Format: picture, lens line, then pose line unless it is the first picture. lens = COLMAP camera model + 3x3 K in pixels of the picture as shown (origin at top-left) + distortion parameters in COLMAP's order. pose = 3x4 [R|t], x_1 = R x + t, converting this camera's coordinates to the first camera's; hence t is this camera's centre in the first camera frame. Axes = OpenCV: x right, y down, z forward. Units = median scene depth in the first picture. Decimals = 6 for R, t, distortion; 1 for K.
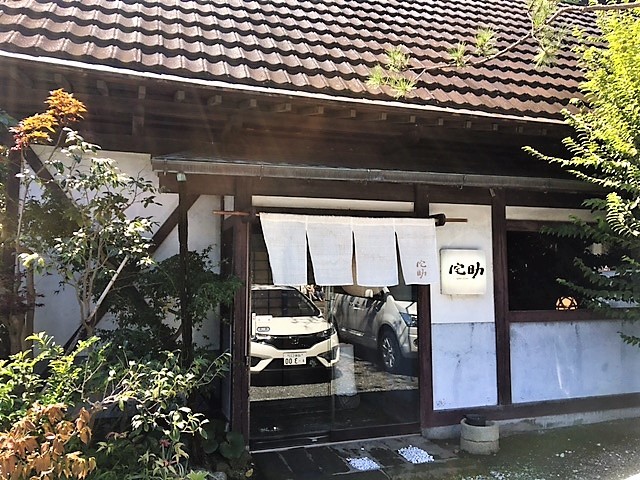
lens RADIAL K [[542.8, 0, 320.0], [0, 542.8, 240.0], [0, 0, 1]] dist [0.069491, -0.112607]
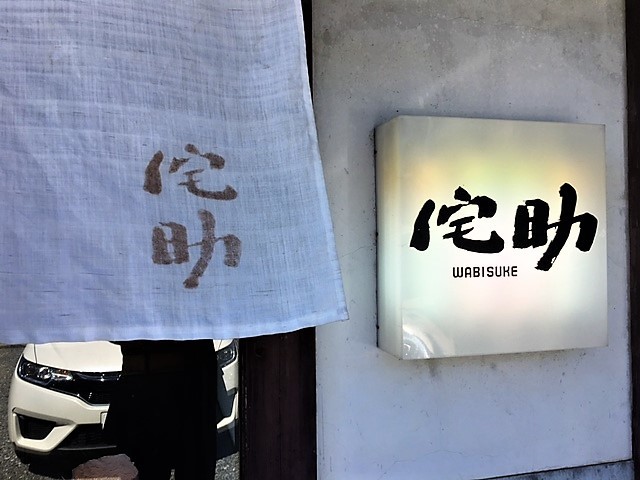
lens RADIAL K [[542.8, 0, 320.0], [0, 542.8, 240.0], [0, 0, 1]] dist [0.069491, -0.112607]
pose [[0.998108, -0.011270, -0.060438, 0.212741], [0.015699, 0.997185, 0.073313, 0.044164], [0.059441, -0.074124, 0.995476, 0.798101]]
